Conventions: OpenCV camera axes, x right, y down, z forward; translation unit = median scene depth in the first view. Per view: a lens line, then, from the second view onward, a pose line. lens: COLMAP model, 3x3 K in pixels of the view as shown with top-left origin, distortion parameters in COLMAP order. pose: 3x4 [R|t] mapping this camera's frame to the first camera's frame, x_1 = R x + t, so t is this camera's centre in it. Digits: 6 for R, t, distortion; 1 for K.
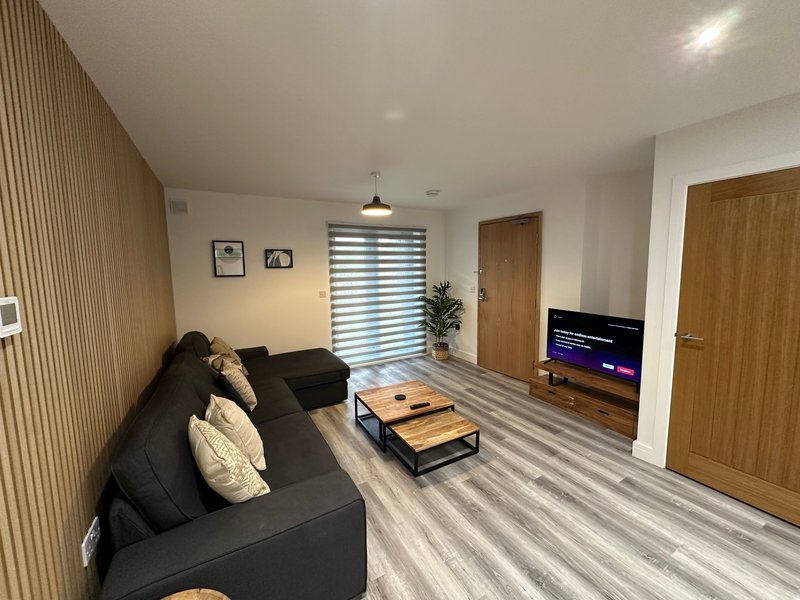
lens RADIAL K [[319.2, 0, 399.6], [0, 319.2, 297.0], [0, 0, 1]] dist [-0.003570, 0.000327]
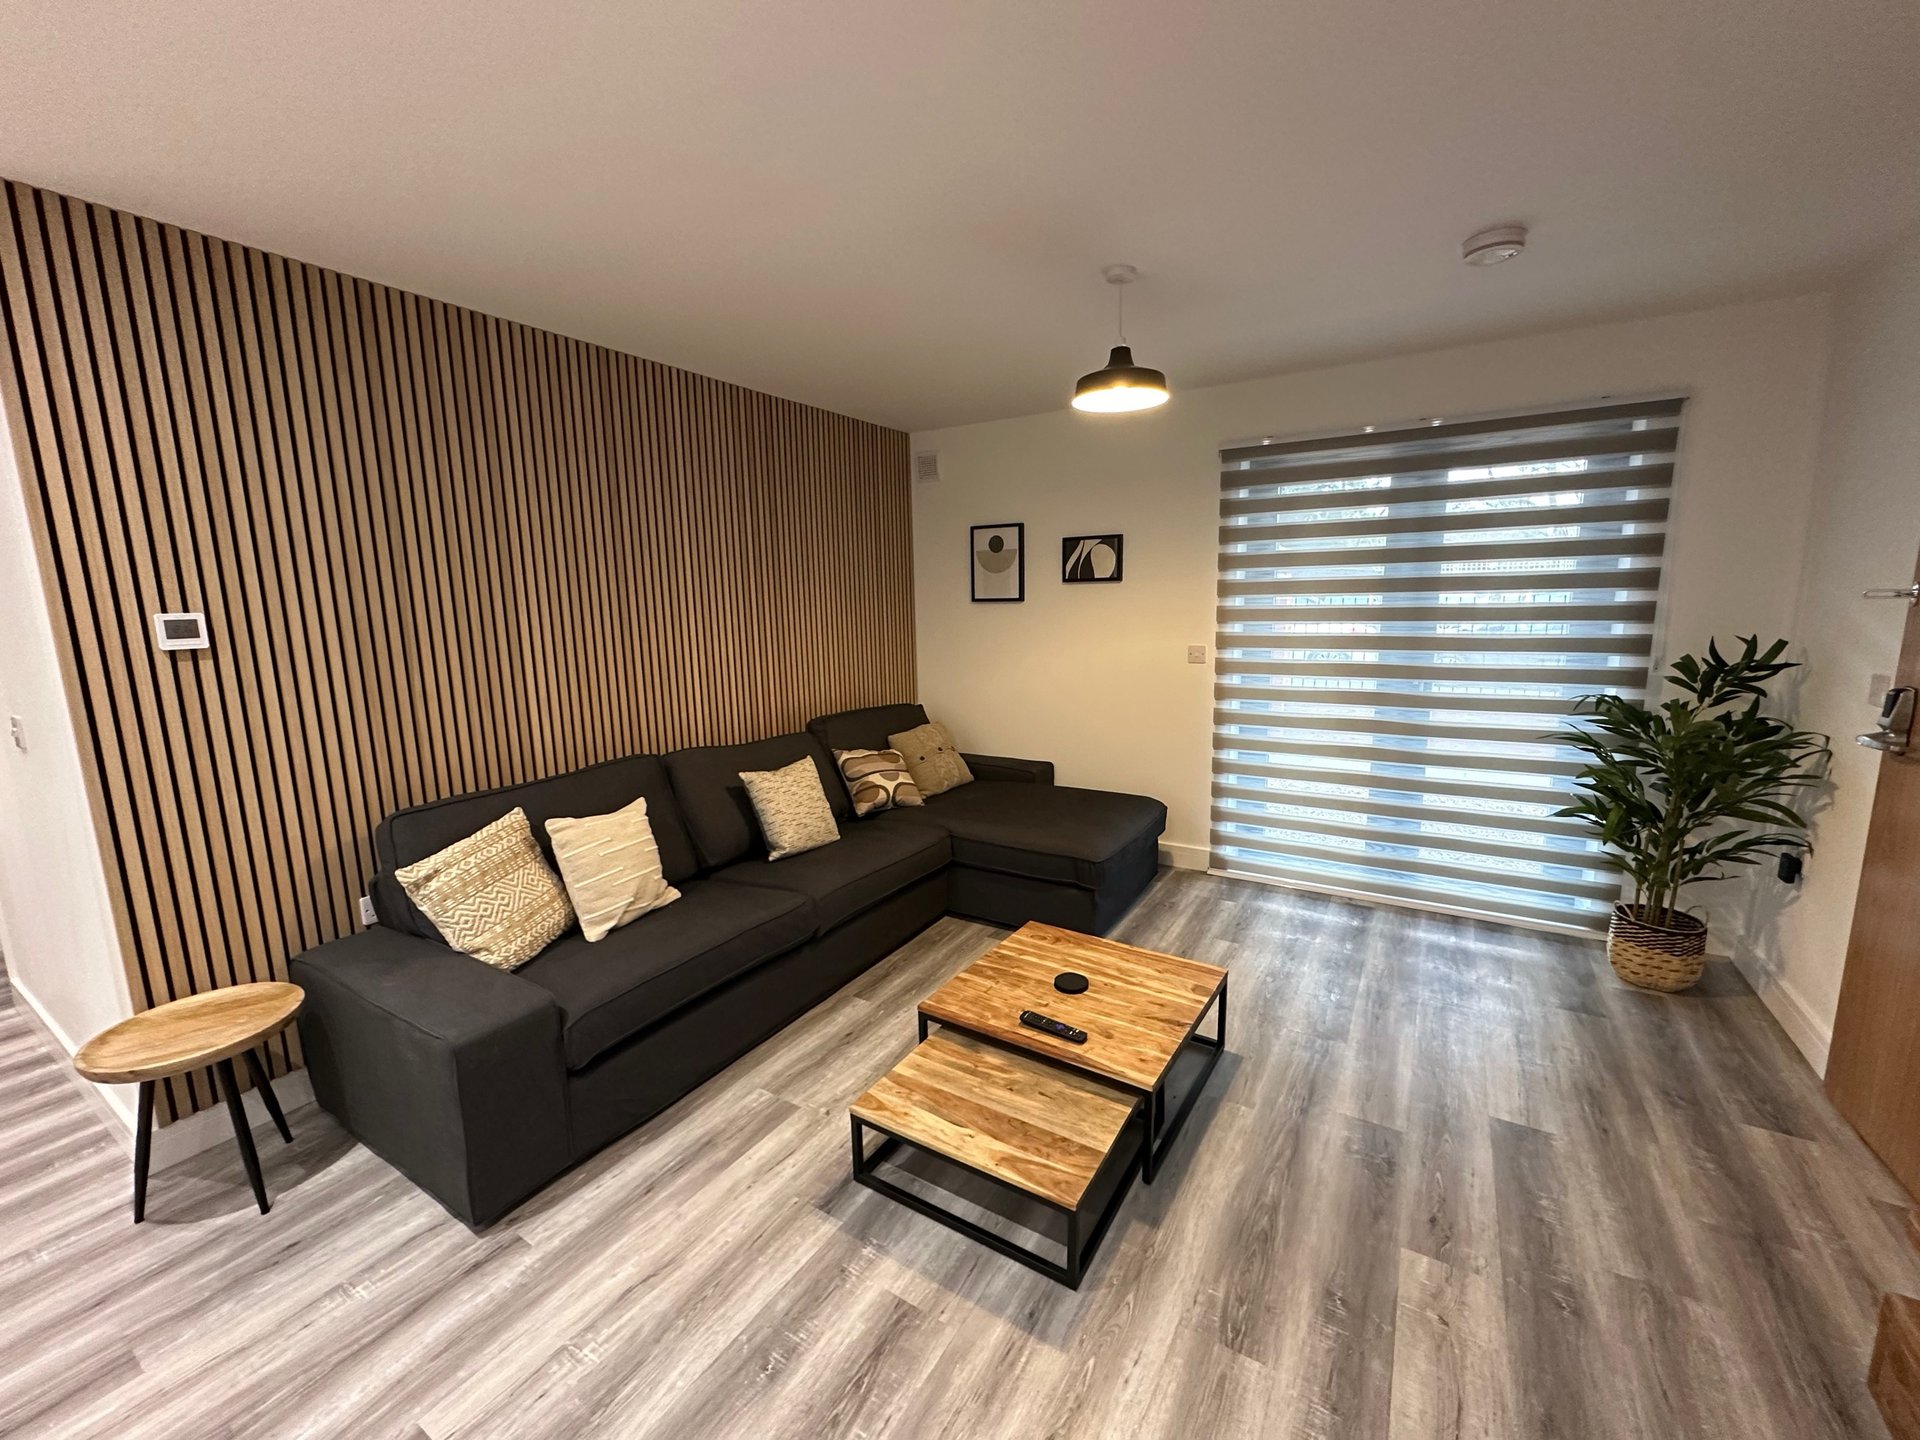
lens RADIAL K [[766.1, 0, 970.7], [0, 766.1, 718.5], [0, 0, 1]] dist [-0.003570, 0.000327]
pose [[0.476969, 0.142937, -0.867219, 0.450784], [-0.071464, 0.989727, 0.123825, -0.029837], [0.876010, 0.002914, 0.482284, 0.412691]]
